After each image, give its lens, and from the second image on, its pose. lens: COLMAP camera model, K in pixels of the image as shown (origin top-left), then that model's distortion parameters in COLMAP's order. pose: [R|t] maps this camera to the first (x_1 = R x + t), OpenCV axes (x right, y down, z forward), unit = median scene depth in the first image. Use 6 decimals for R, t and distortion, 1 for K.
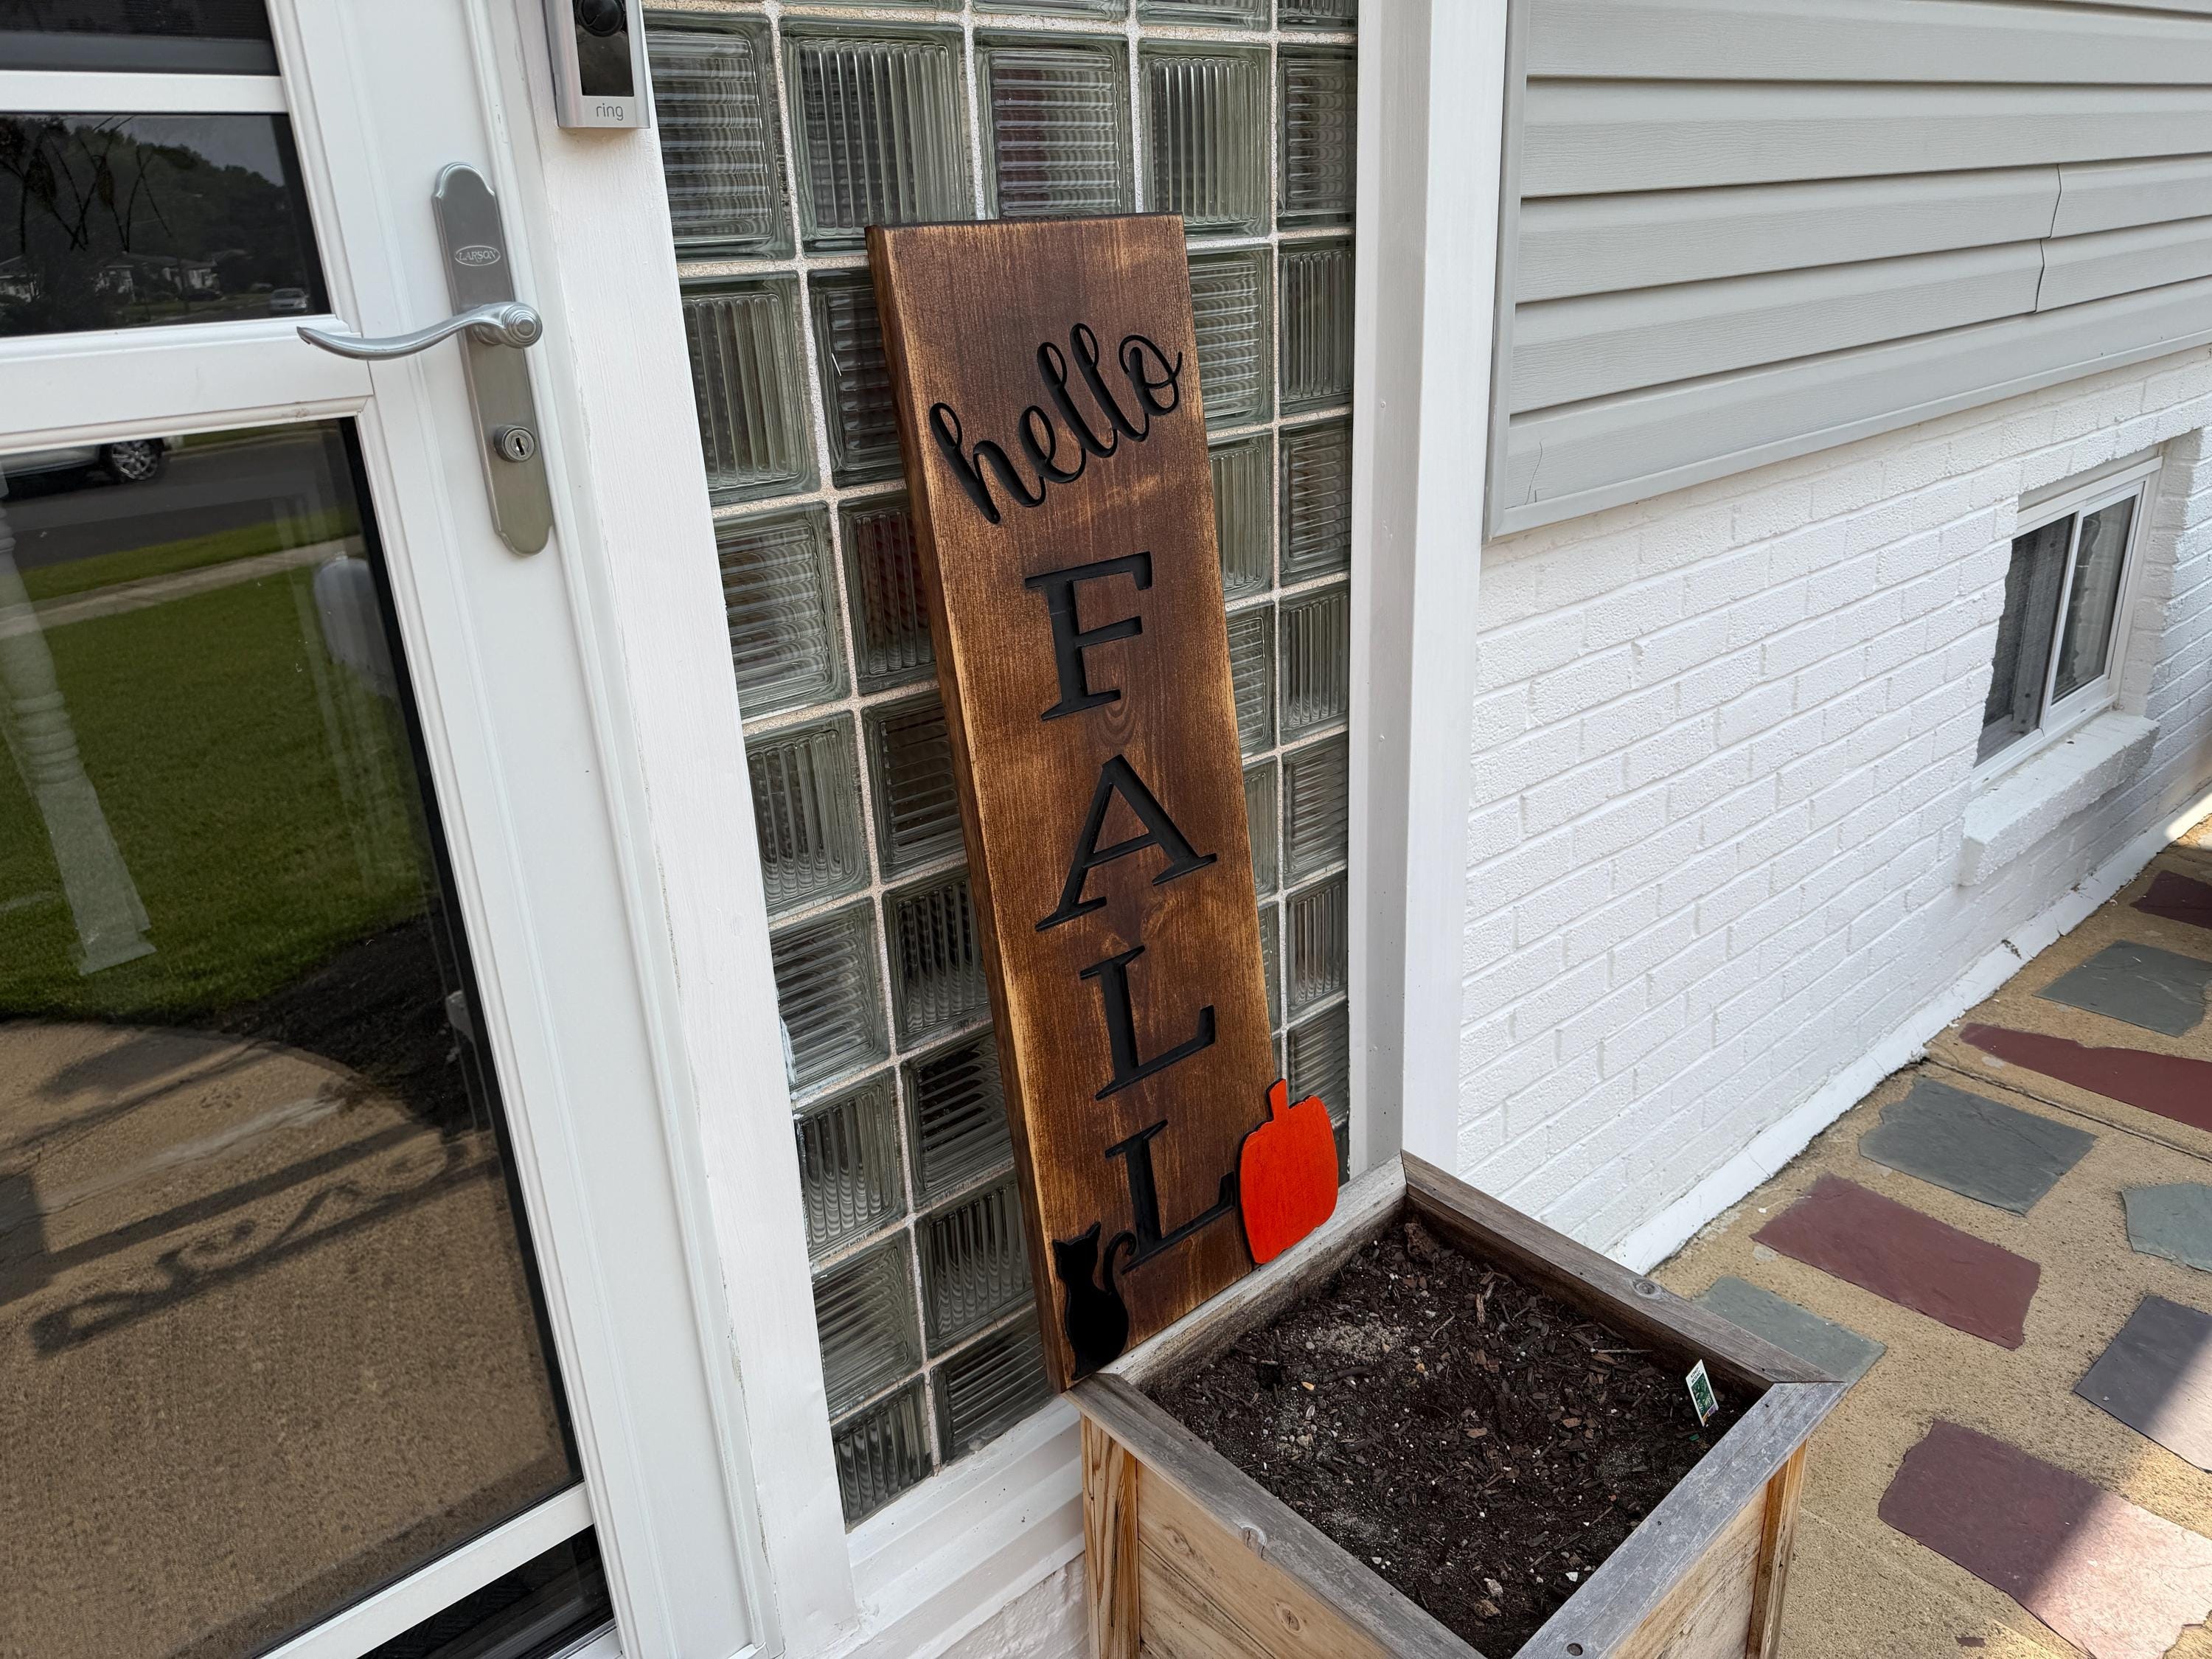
lens RADIAL K [[1512.2, 0, 1104.3], [0, 1512.2, 806.7], [0, 0, 1]] dist [0.094998, -0.001254]
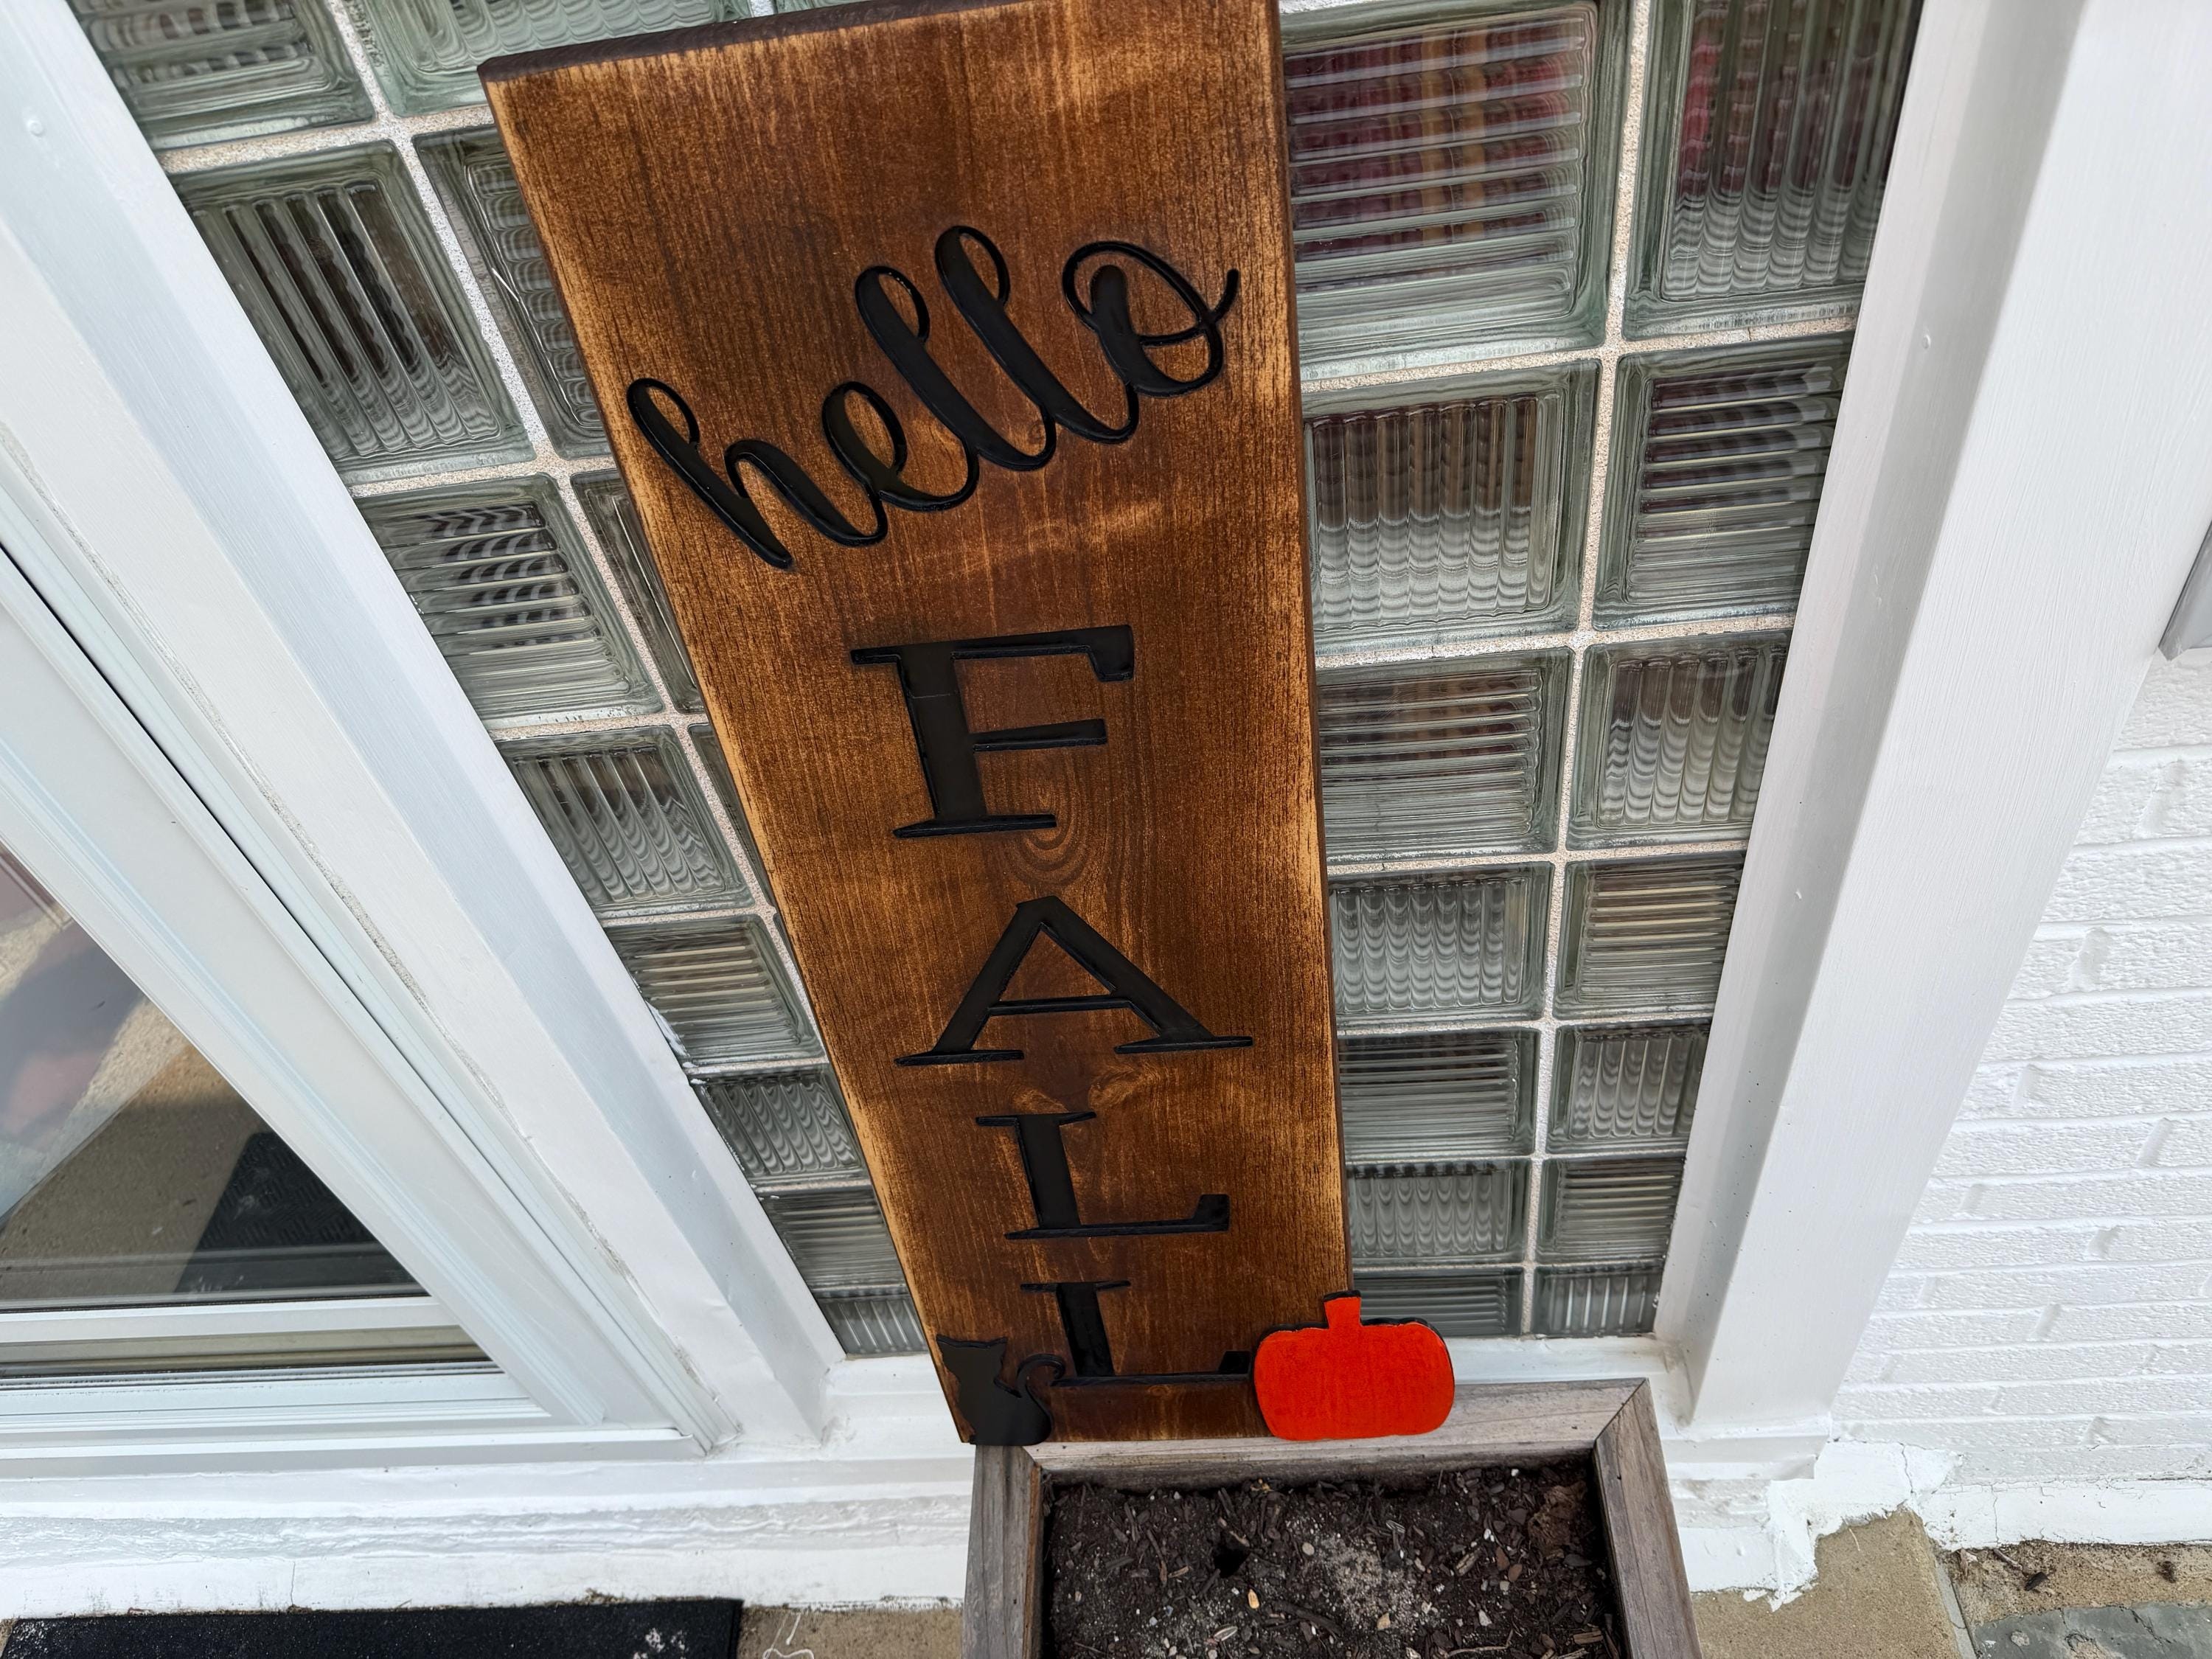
lens RADIAL K [[1577.5, 0, 1106.0], [0, 1577.5, 829.5], [0, 0, 1]] dist [0.102629, -0.180335]
pose [[0.733645, 0.448806, -0.510233, 0.348690], [-0.133383, 0.831361, 0.539488, -0.414194], [0.666314, -0.327737, 0.669787, 0.586459]]
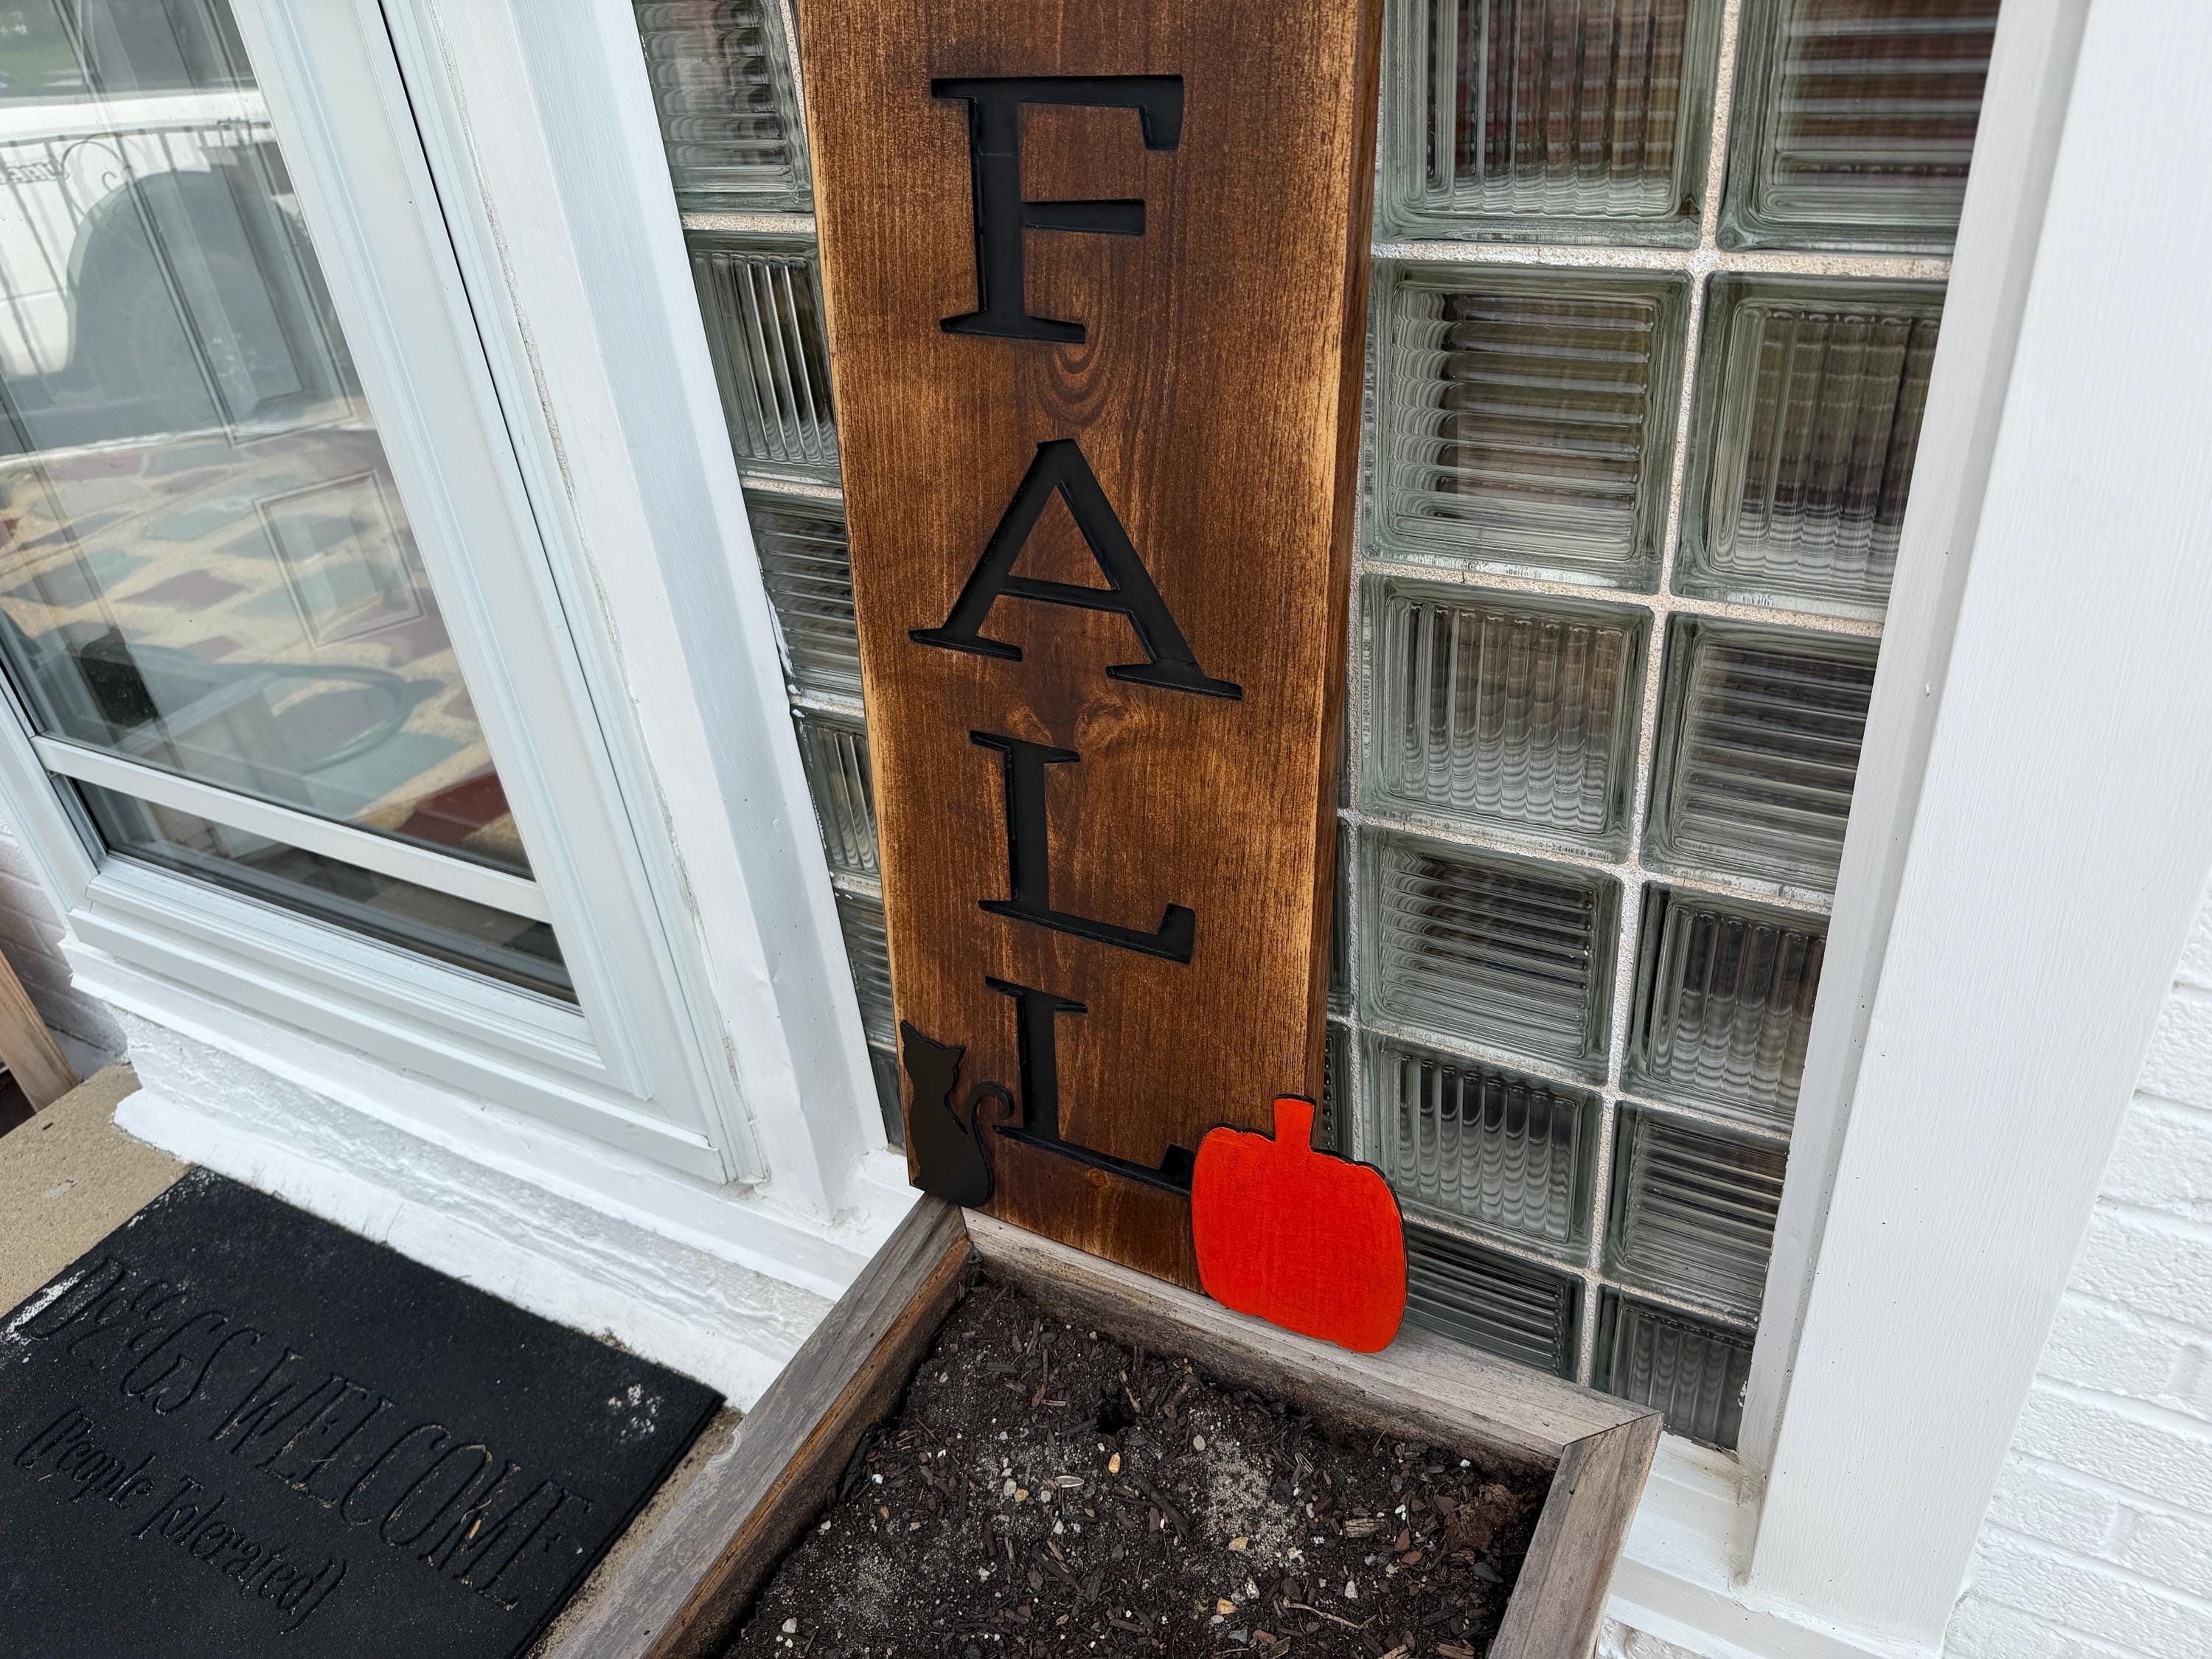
lens RADIAL K [[1543.7, 0, 1127.2], [0, 1543.7, 833.1], [0, 0, 1]] dist [0.131519, -0.204660]
pose [[0.360100, 0.523142, -0.772431, 0.572317], [-0.266462, 0.851161, 0.452242, -0.185315], [0.894050, 0.042971, 0.445901, 0.755042]]
